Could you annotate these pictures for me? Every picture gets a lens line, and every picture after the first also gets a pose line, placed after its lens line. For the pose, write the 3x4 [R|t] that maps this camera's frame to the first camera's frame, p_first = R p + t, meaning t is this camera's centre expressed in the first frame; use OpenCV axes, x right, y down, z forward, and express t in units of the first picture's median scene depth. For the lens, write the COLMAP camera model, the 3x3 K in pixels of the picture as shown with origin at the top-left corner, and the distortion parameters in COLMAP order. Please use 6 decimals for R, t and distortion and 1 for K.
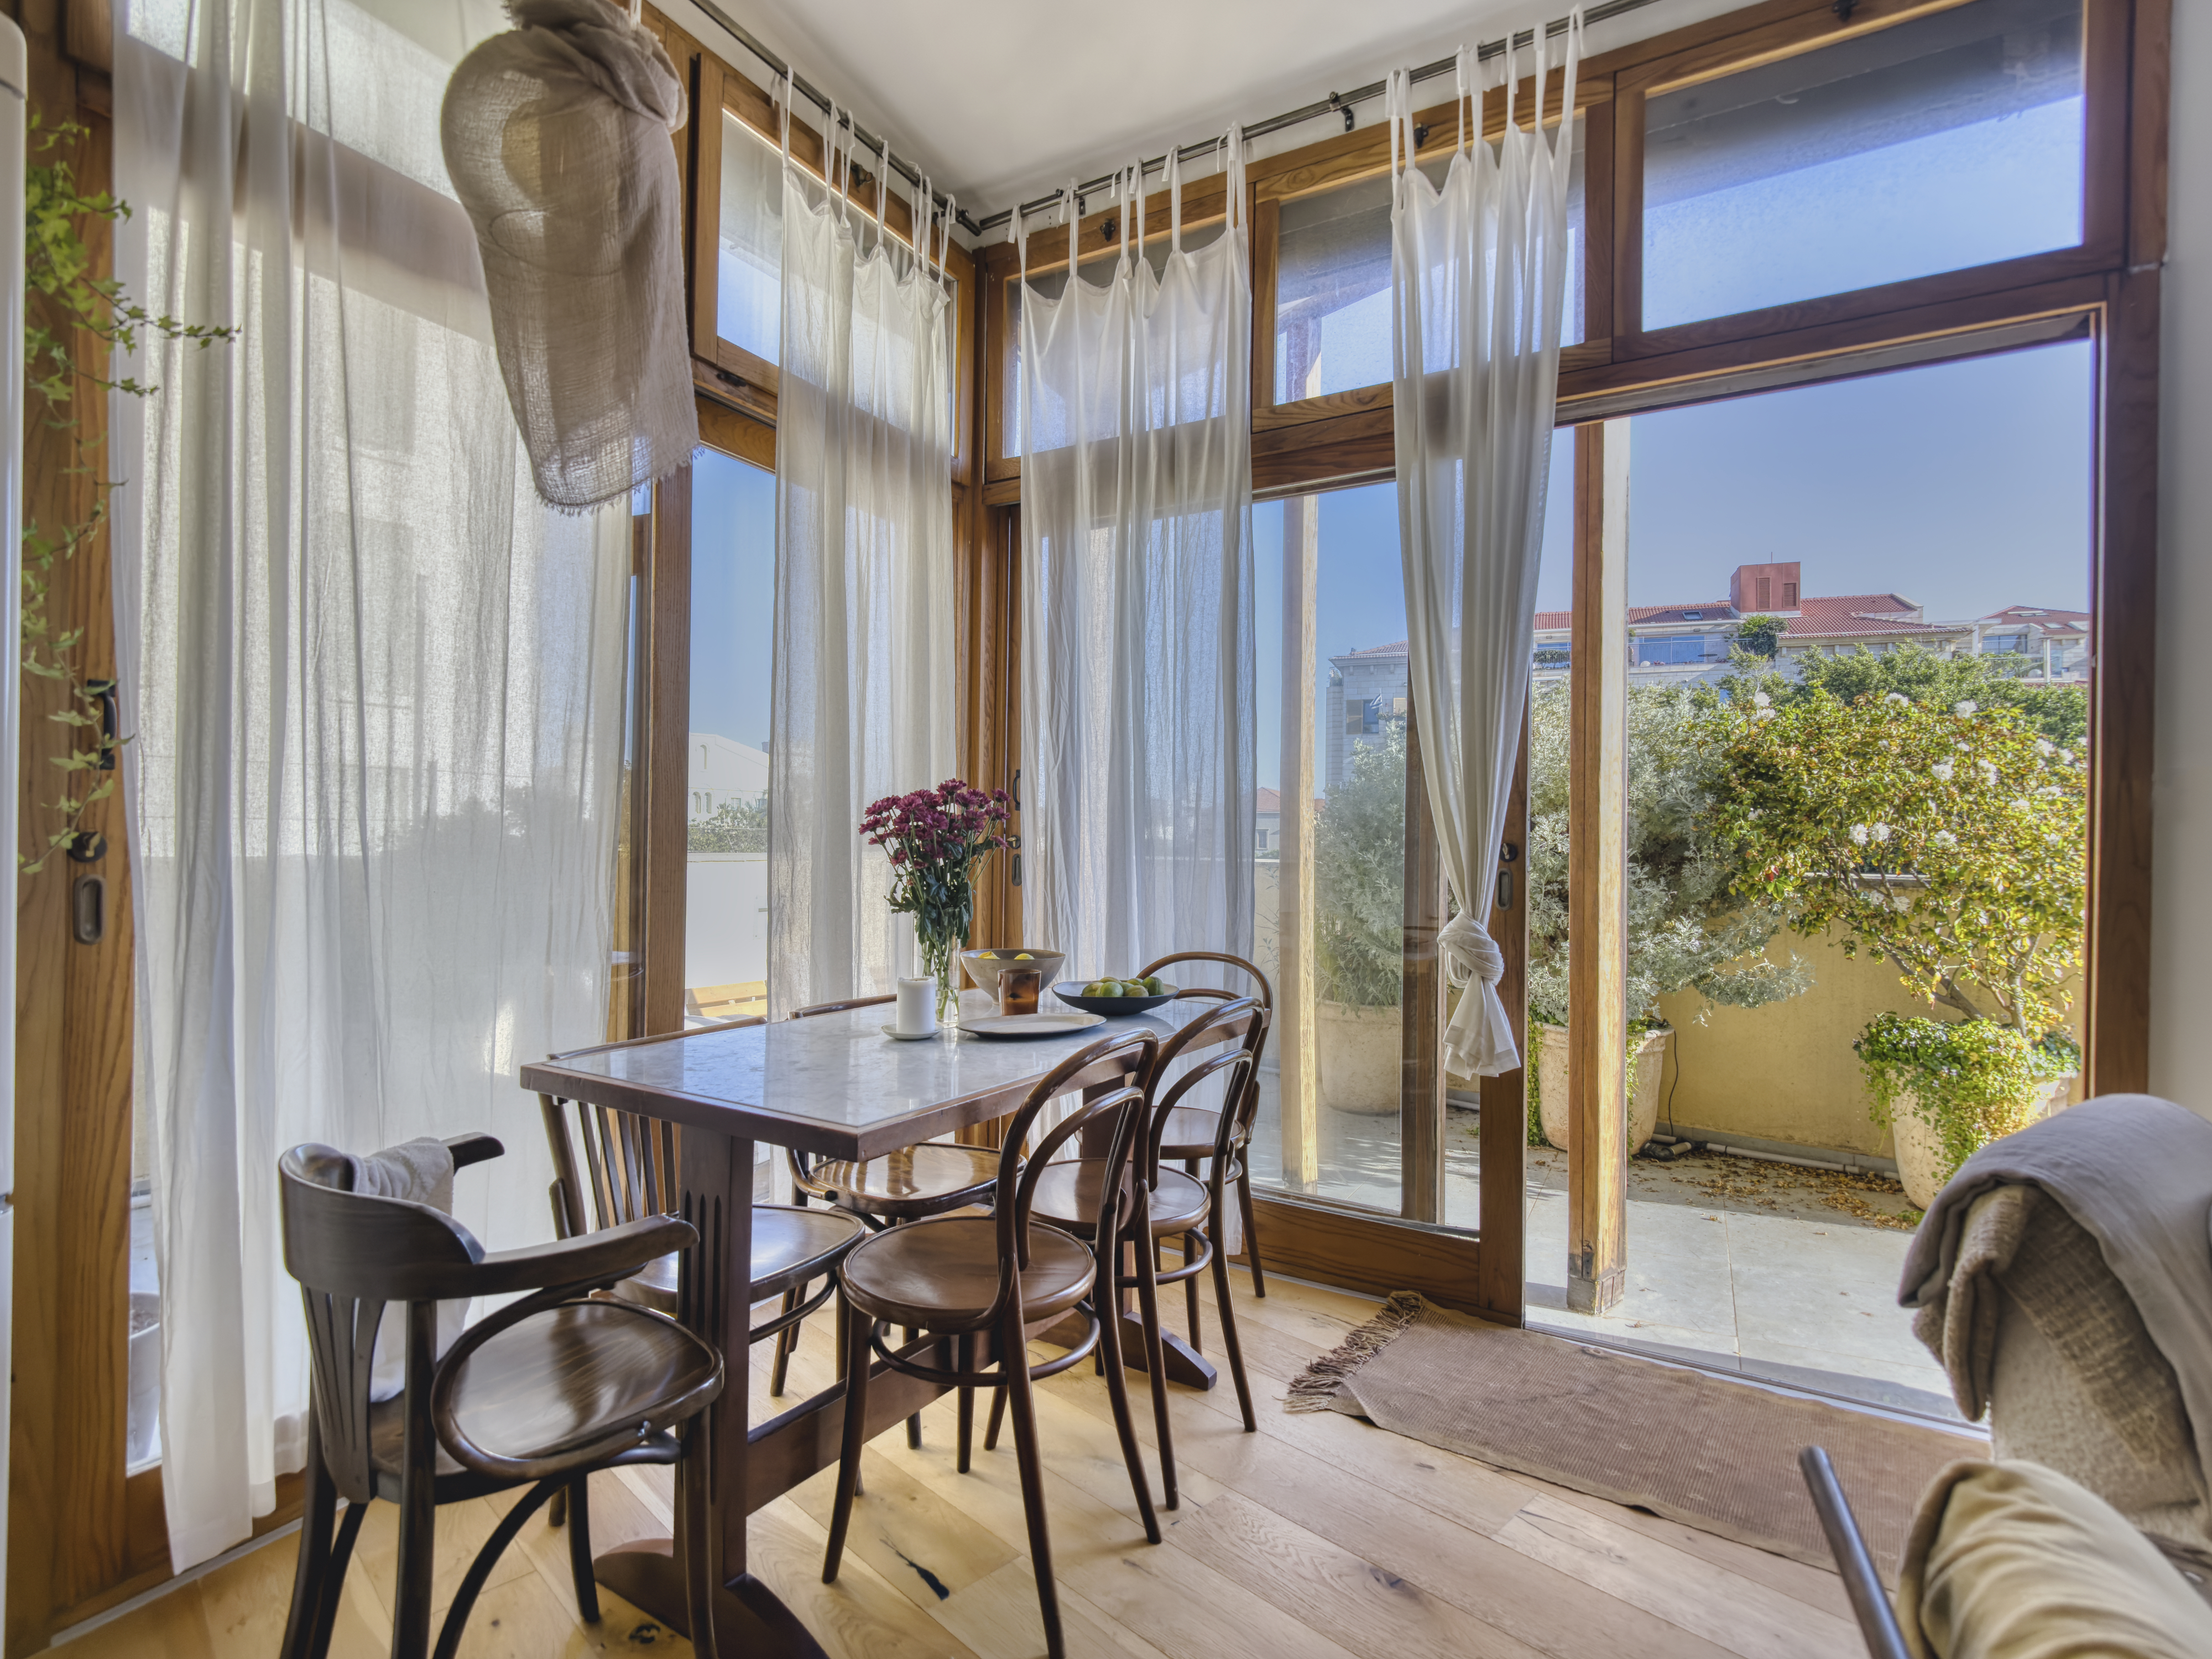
lens RADIAL K [[1126.0, 0, 1114.9], [0, 1126.0, 840.3], [0, 0, 1]] dist [-0.016555, 0.000243]
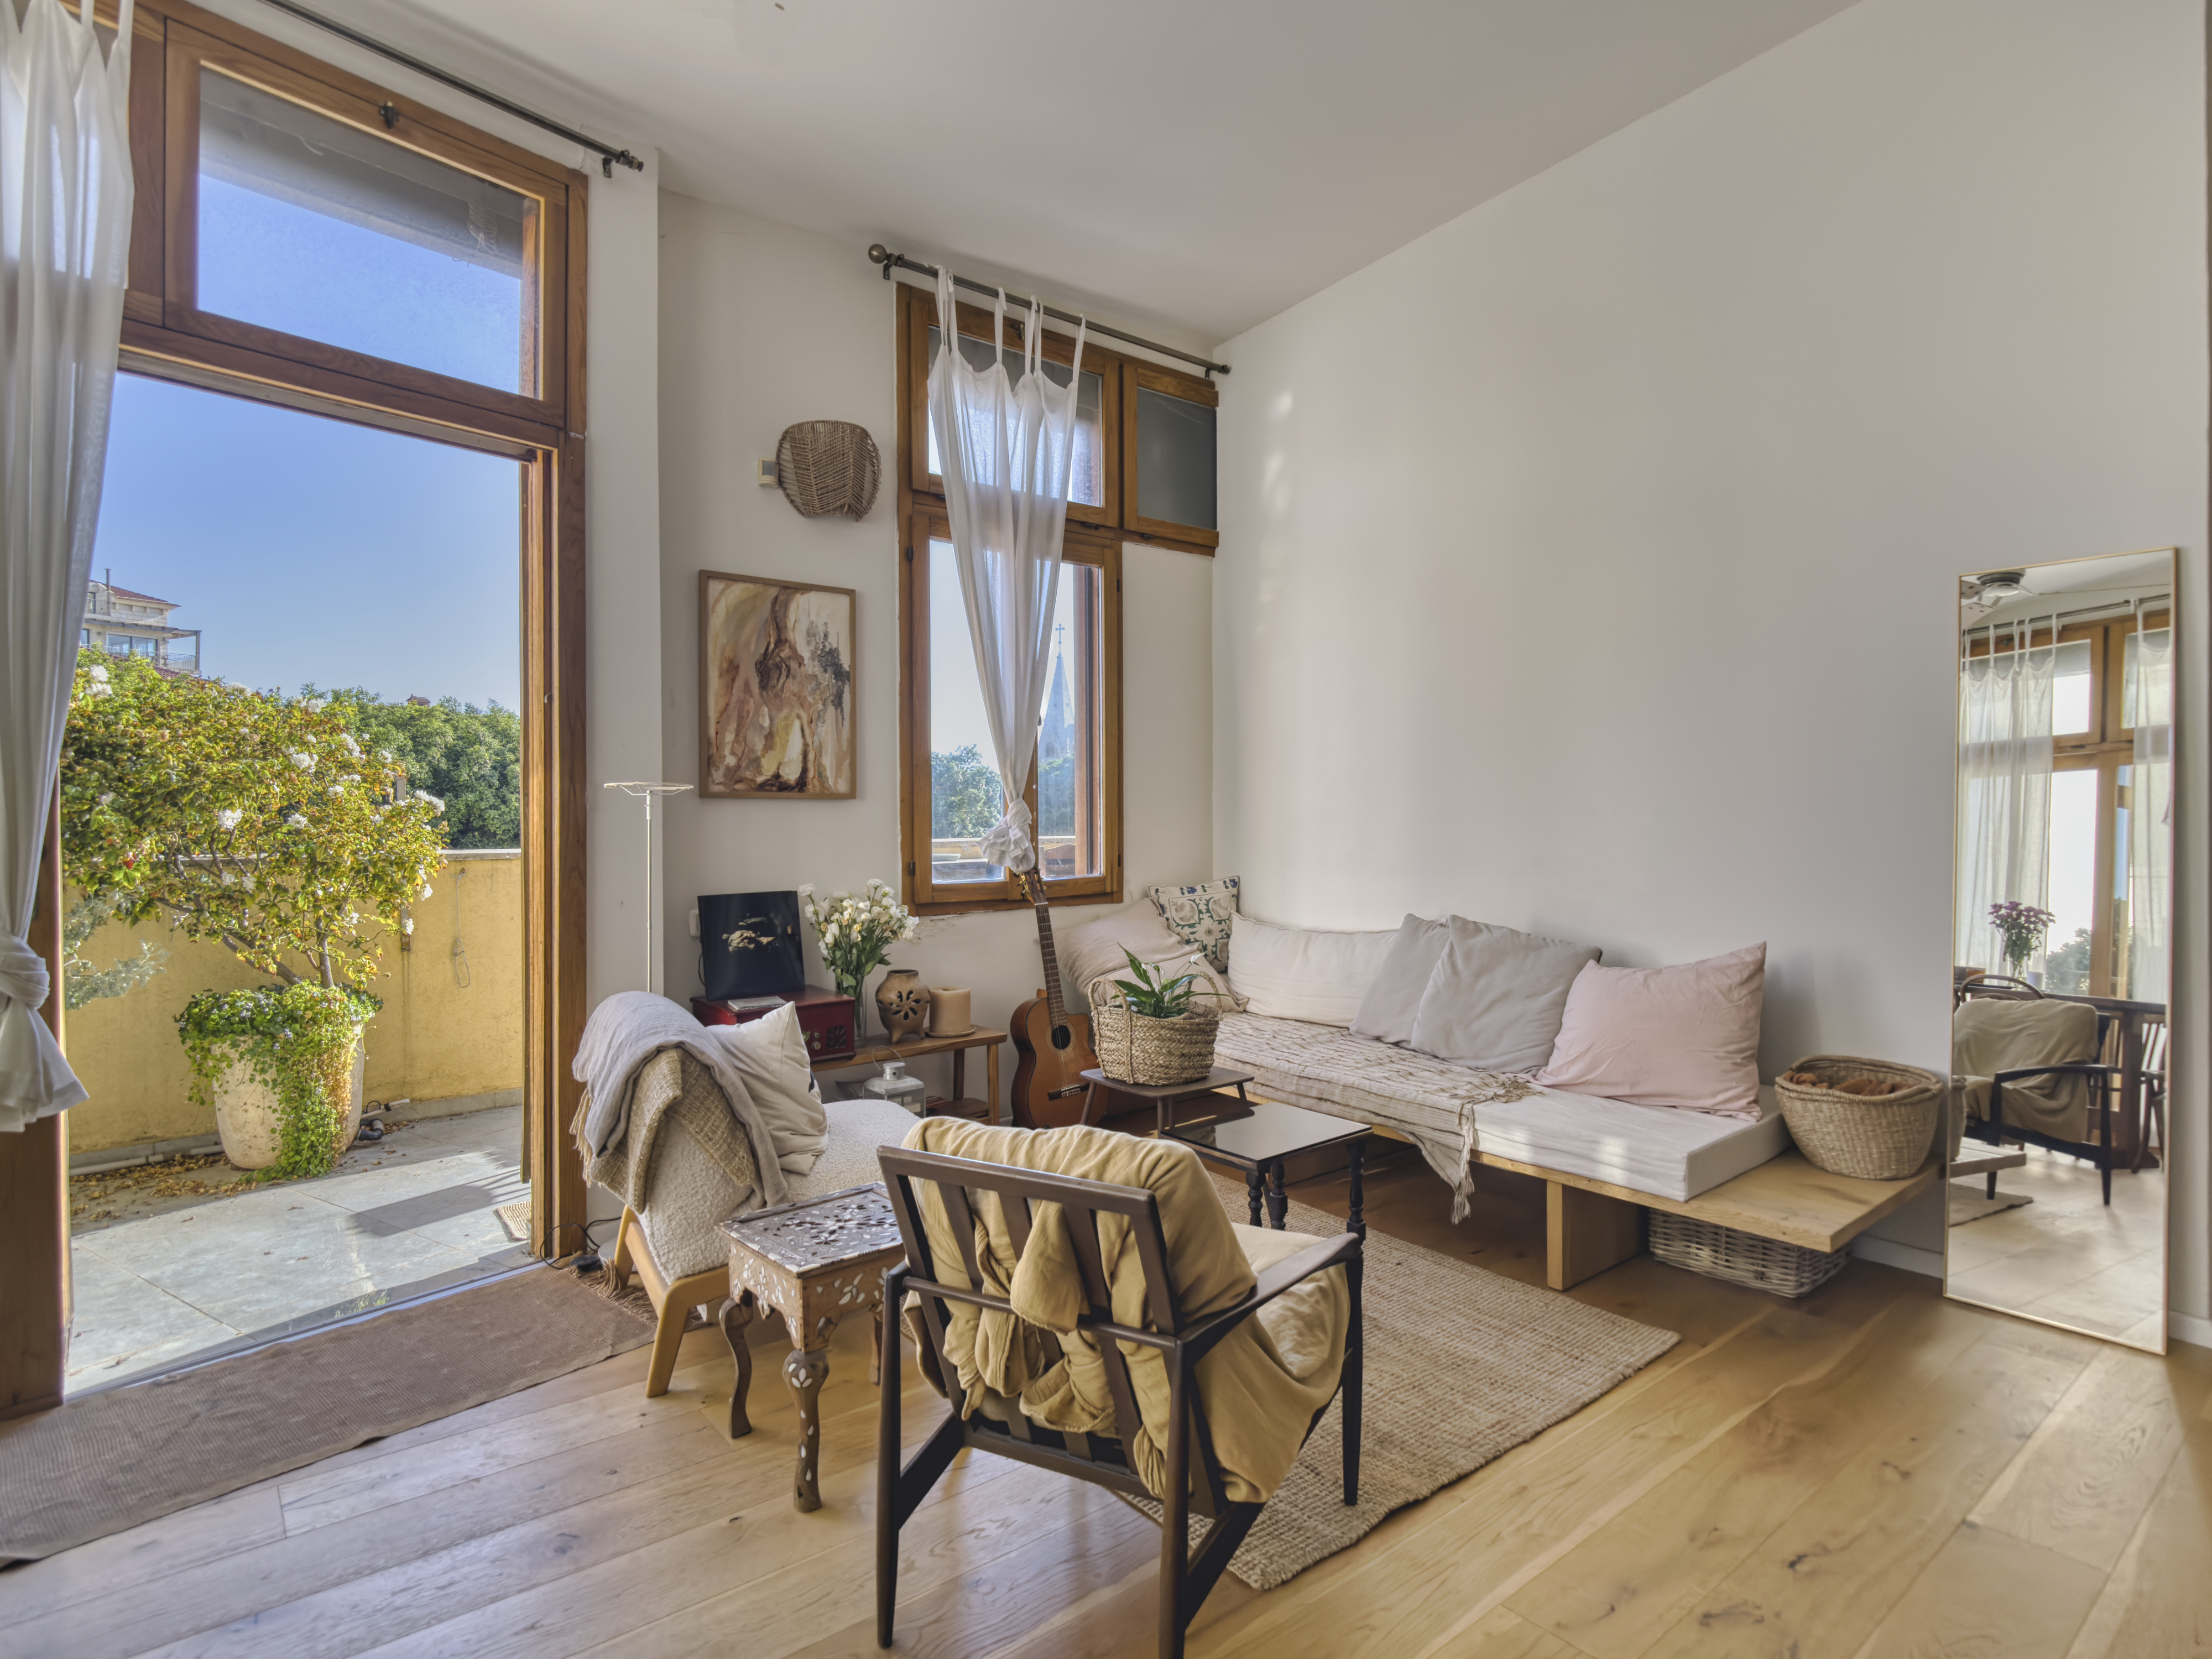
lens RADIAL K [[1139.9, 0, 1114.1], [0, 1139.9, 818.8], [0, 0, 1]] dist [-0.019969, -0.000080]
pose [[0.113434, -0.015048, 0.993432, -0.337797], [0.006149, 0.999877, 0.014444, -0.018269], [-0.993527, 0.004470, 0.113512, 0.085044]]
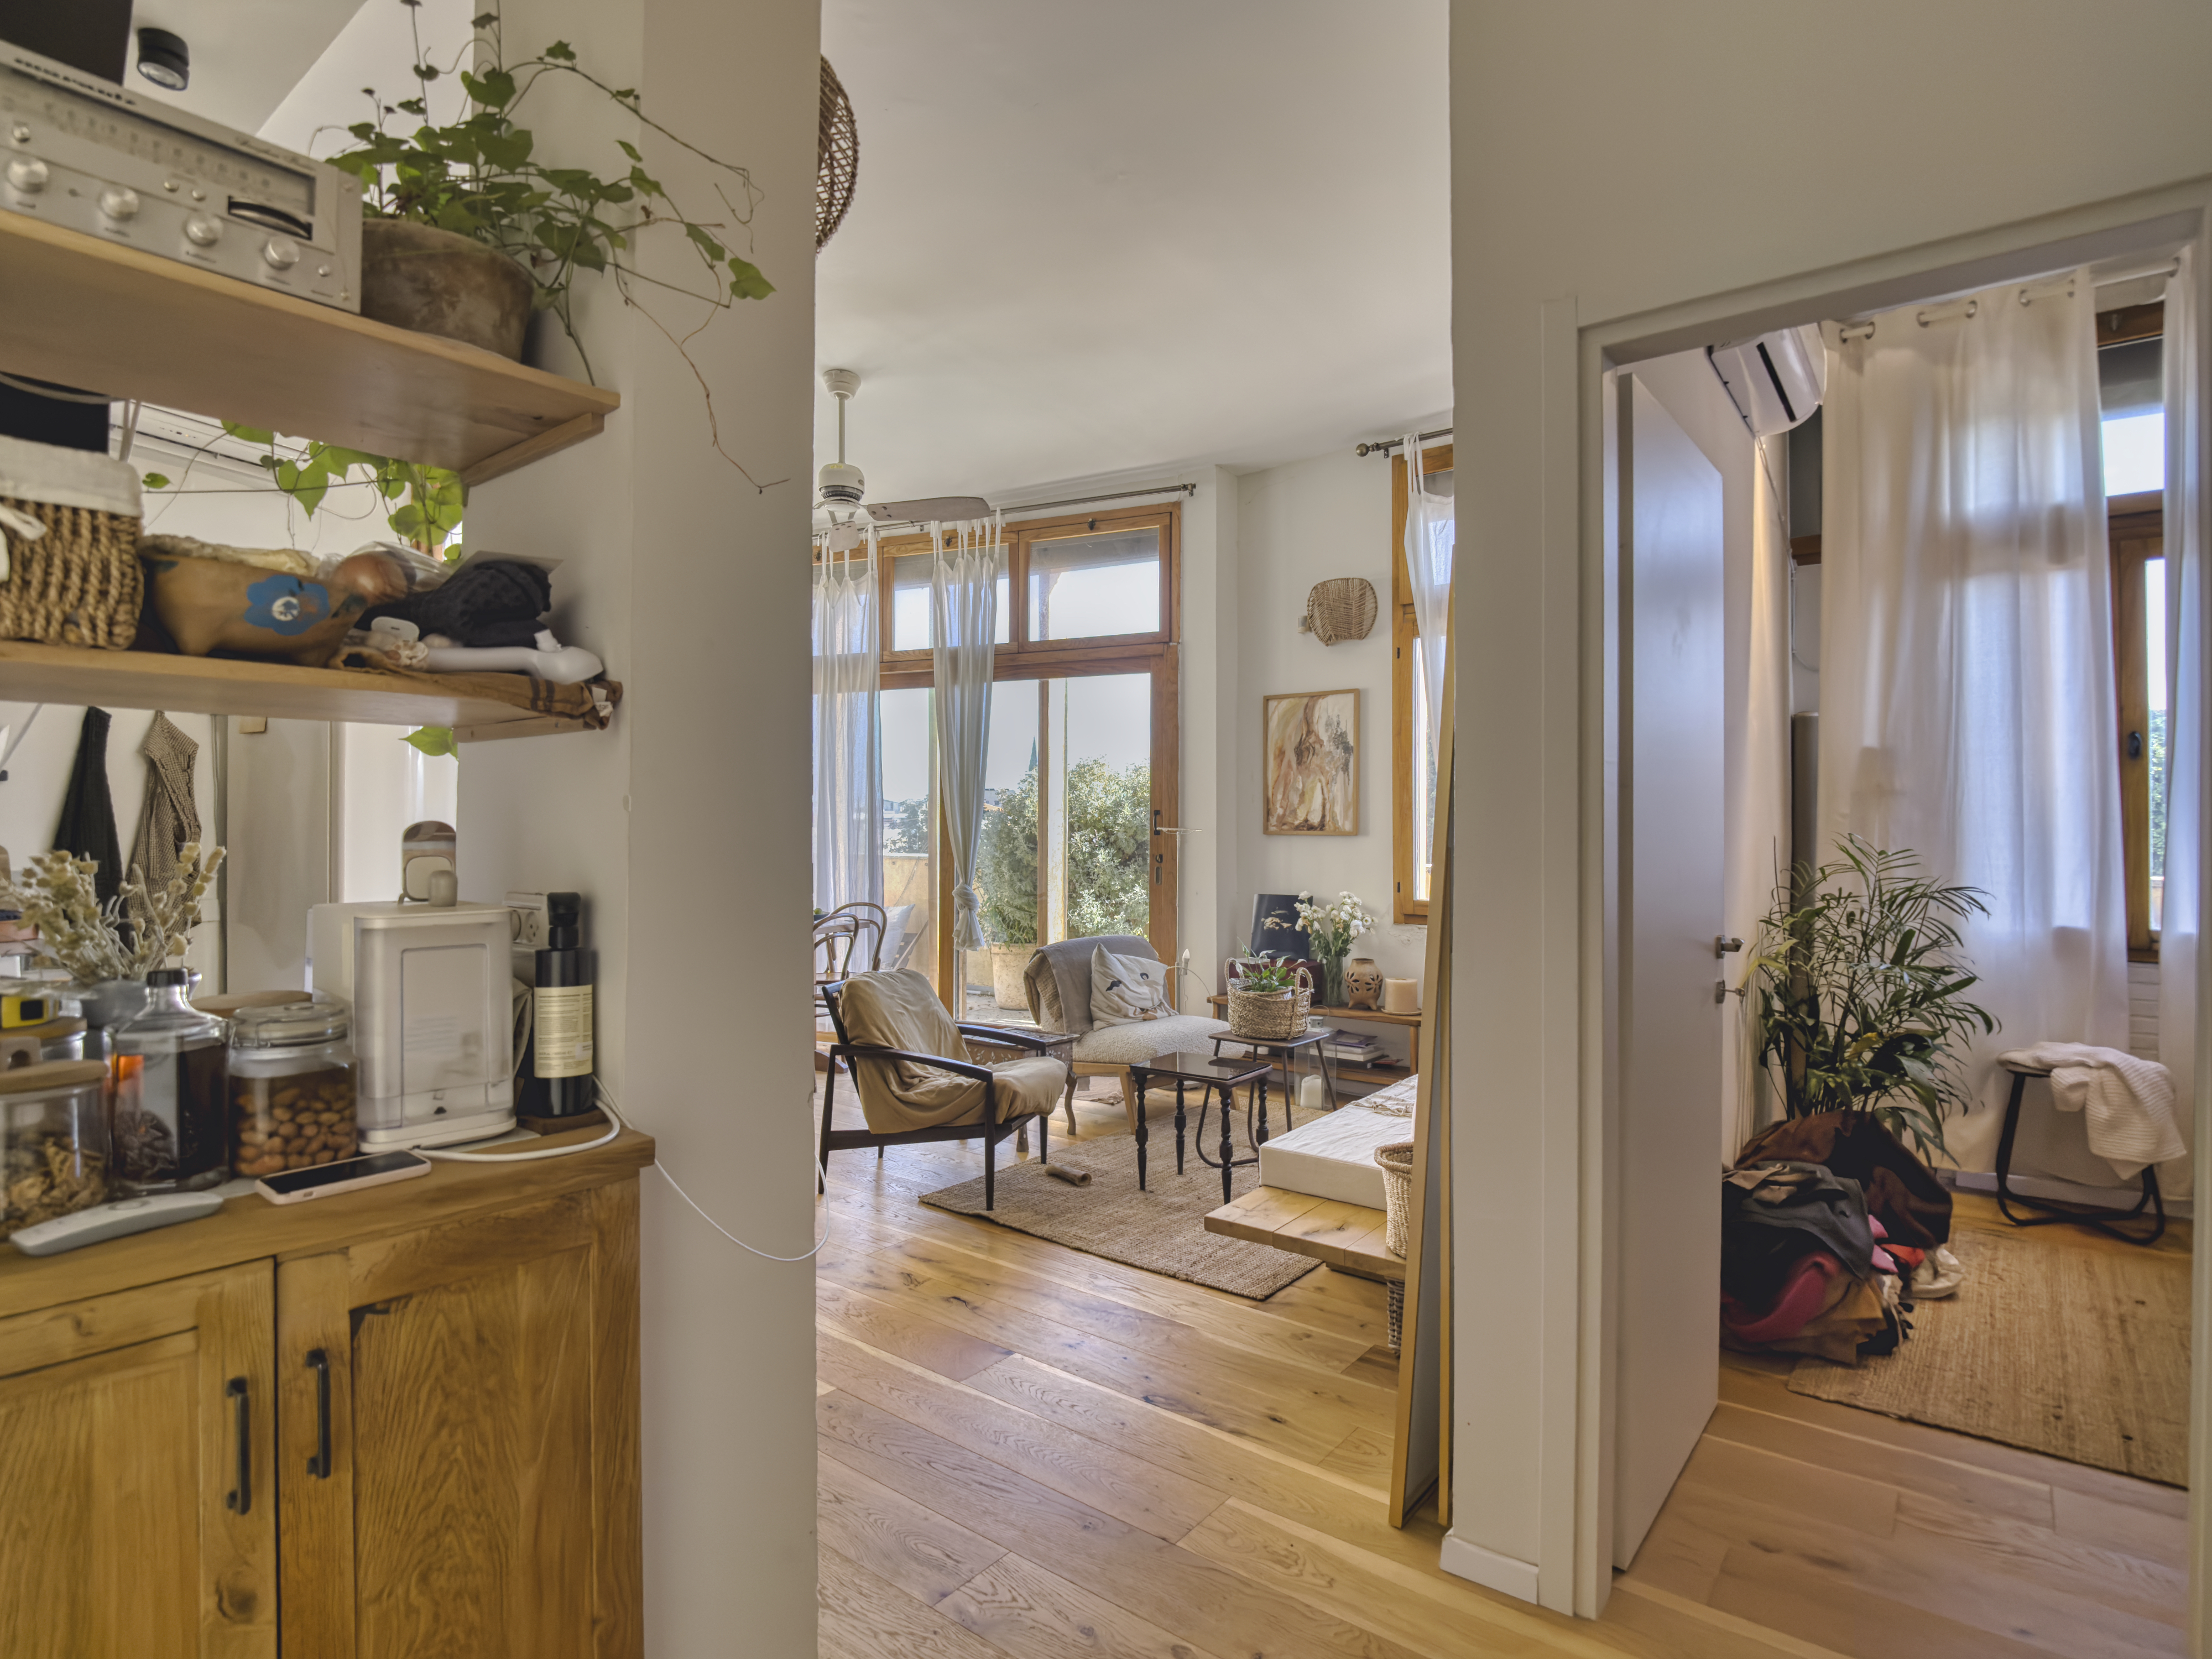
lens RADIAL K [[1139.9, 0, 1114.1], [0, 1139.9, 818.8], [0, 0, 1]] dist [-0.019969, -0.000080]
pose [[0.991239, -0.005122, 0.131978, 0.280233], [0.006254, 0.999947, -0.008169, -0.038228], [-0.131929, 0.008922, 0.991219, -1.248415]]
